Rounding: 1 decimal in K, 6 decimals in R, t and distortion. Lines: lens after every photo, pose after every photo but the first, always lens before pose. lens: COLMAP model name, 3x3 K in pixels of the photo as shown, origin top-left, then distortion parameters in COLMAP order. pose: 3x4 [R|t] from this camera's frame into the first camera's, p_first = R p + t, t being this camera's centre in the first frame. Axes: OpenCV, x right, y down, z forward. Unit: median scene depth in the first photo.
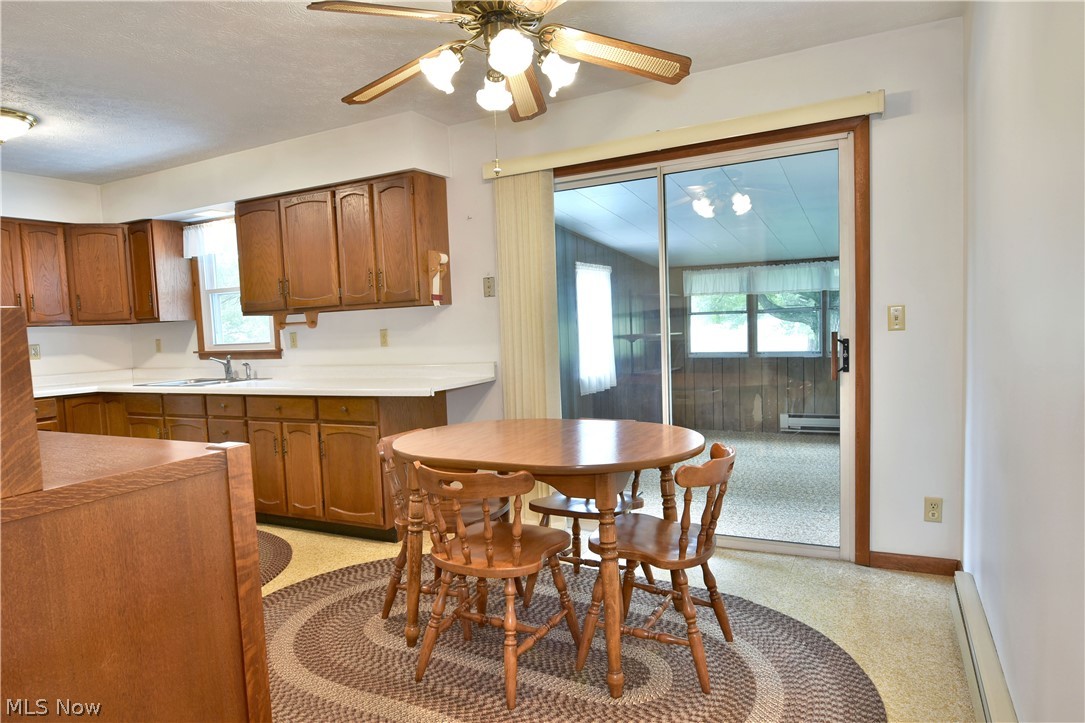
lens RADIAL K [[661.3, 0, 541.8], [0, 661.3, 358.0], [0, 0, 1]] dist [-0.018844, 0.001180]
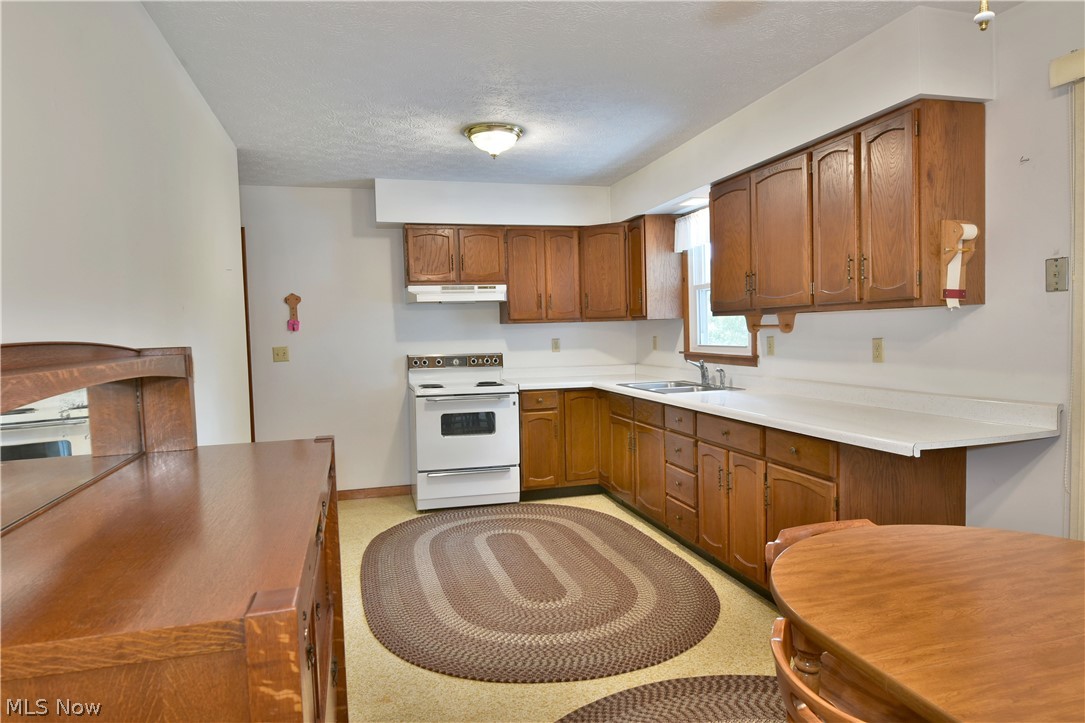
lens RADIAL K [[661.3, 0, 541.8], [0, 661.3, 358.0], [0, 0, 1]] dist [-0.018844, 0.001180]
pose [[0.688064, 0.053773, -0.723655, 0.026670], [-0.039341, 0.998548, 0.036794, -0.035010], [0.724583, 0.003152, 0.689181, 0.258747]]
